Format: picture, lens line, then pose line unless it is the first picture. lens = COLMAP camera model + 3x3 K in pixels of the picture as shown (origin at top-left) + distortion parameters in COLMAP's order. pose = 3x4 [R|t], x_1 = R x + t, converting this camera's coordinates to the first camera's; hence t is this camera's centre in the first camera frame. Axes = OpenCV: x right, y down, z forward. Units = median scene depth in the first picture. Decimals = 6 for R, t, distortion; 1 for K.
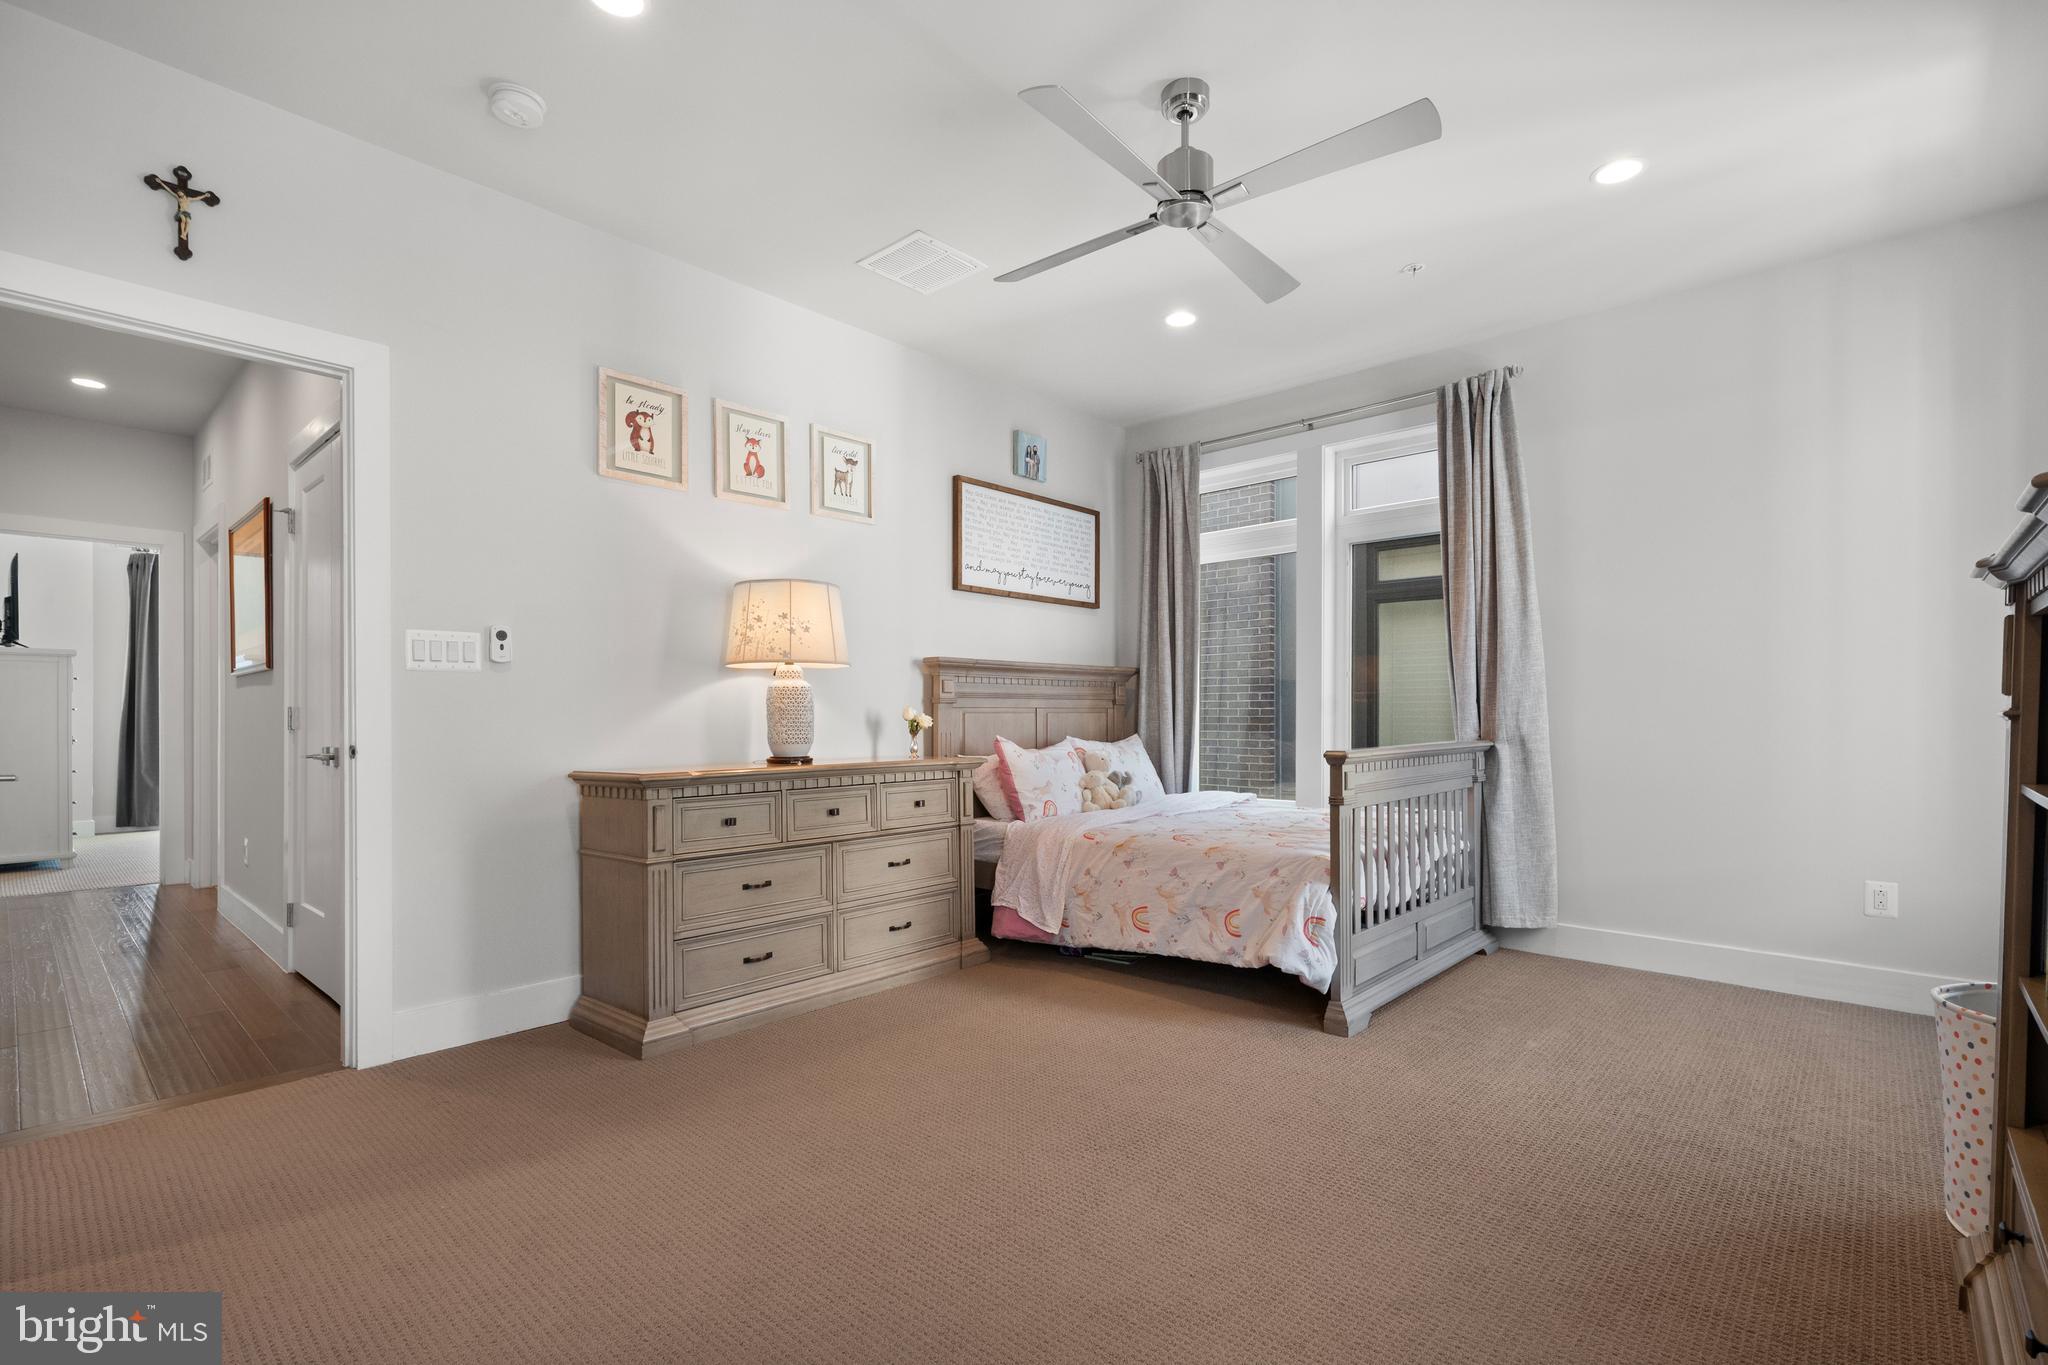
lens RADIAL K [[941.9, 0, 1004.6], [0, 941.9, 718.2], [0, 0, 1]] dist [0.005732, 0.000662]
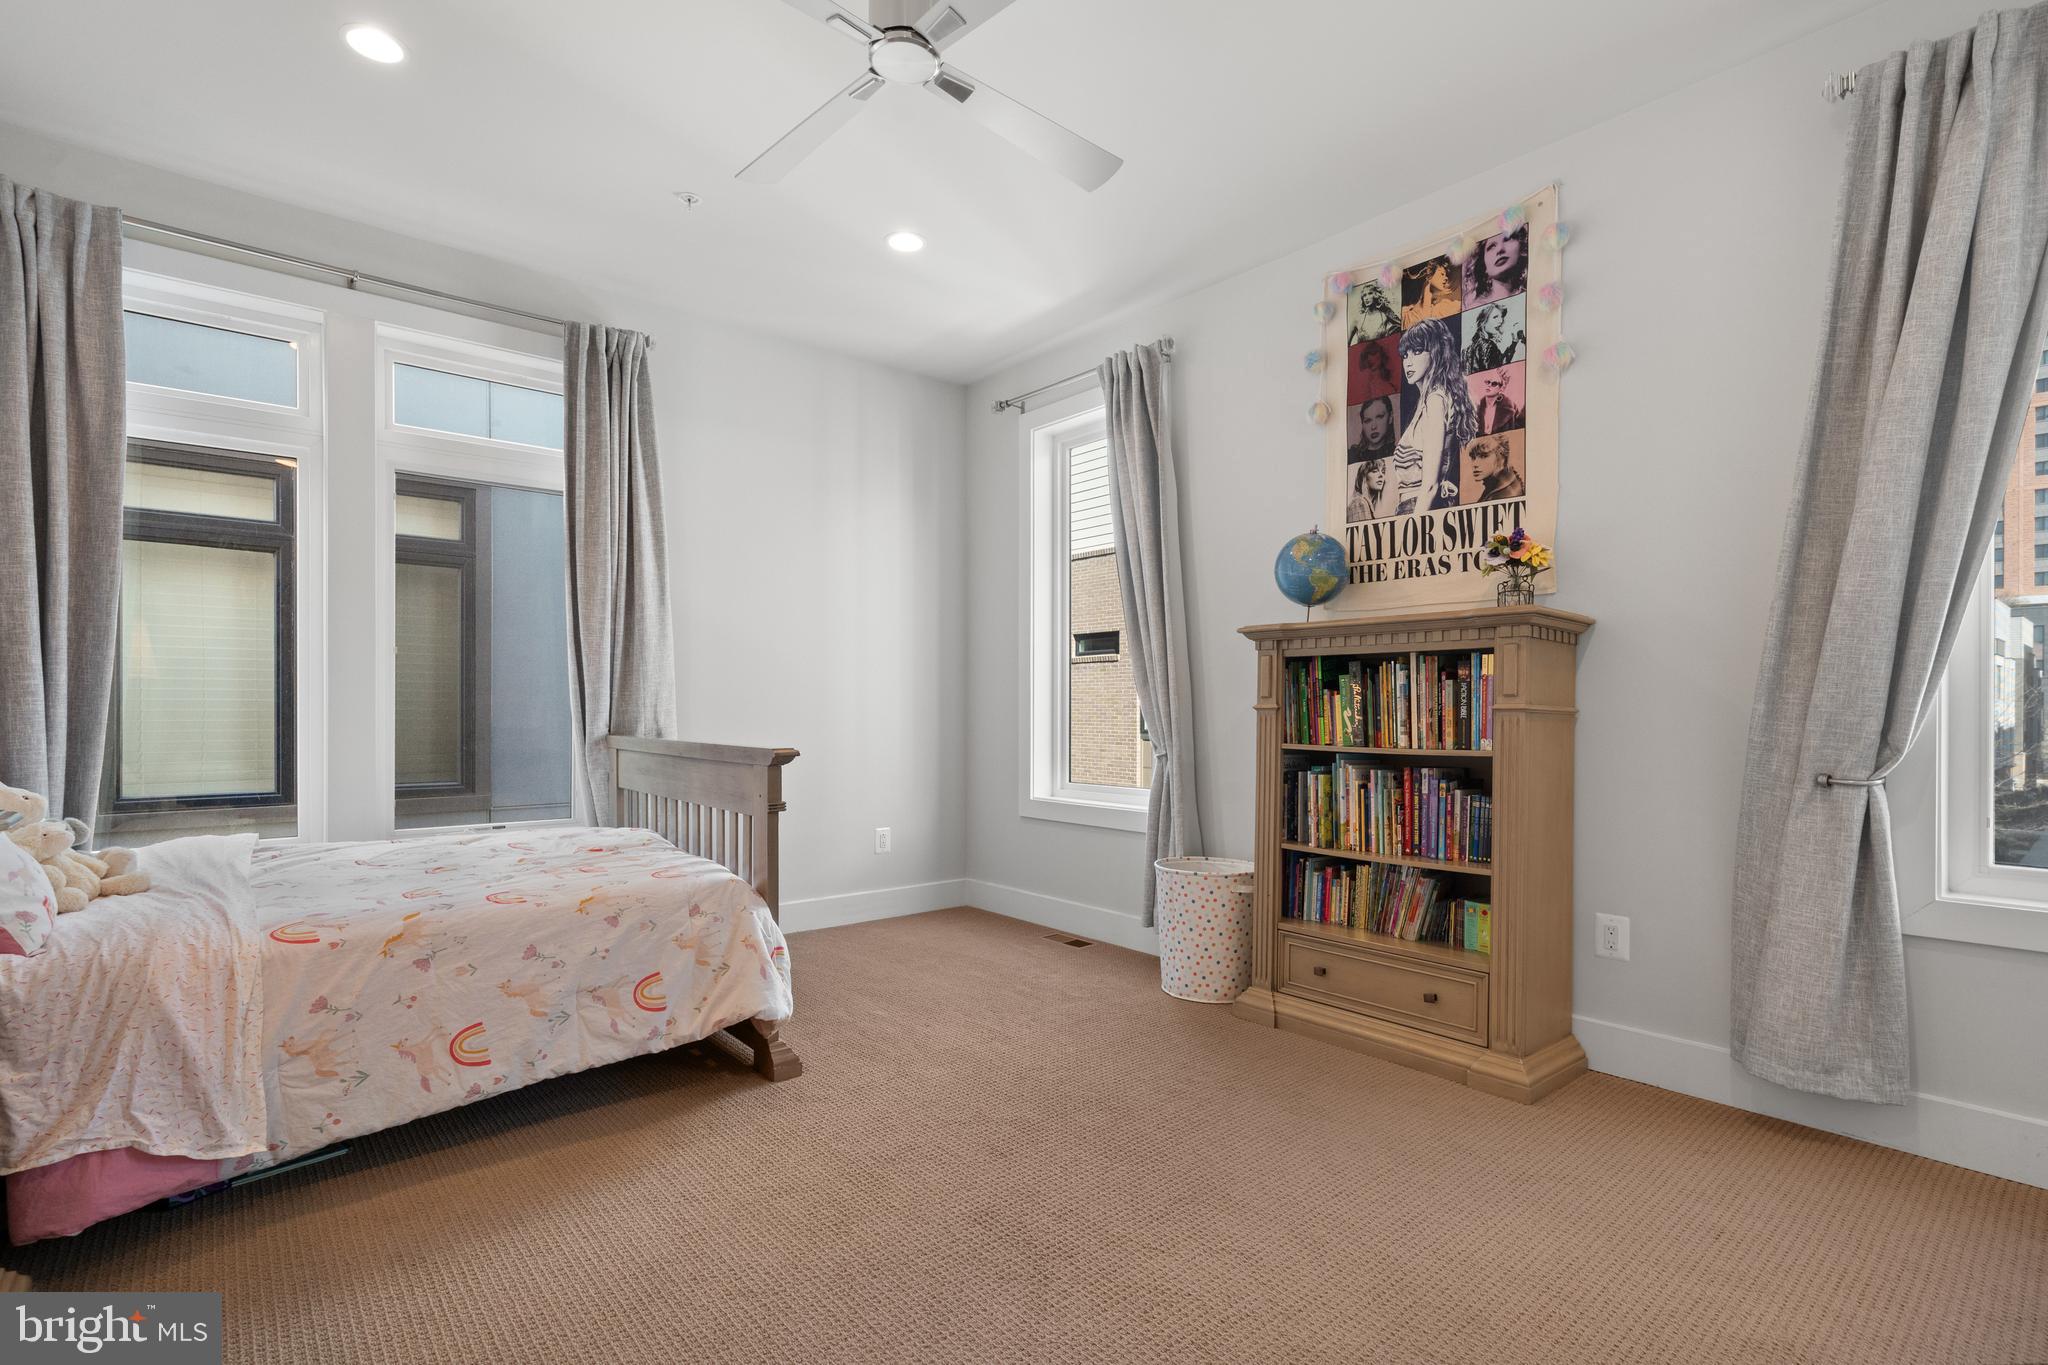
lens RADIAL K [[941.9, 0, 1069.0], [0, 941.9, 714.1], [0, 0, 1]] dist [0.005732, 0.000662]
pose [[0.121551, -0.006014, 0.992567, -0.400626], [0.001954, 0.999981, 0.005820, -0.001430], [-0.992583, 0.001232, 0.121560, 0.543330]]
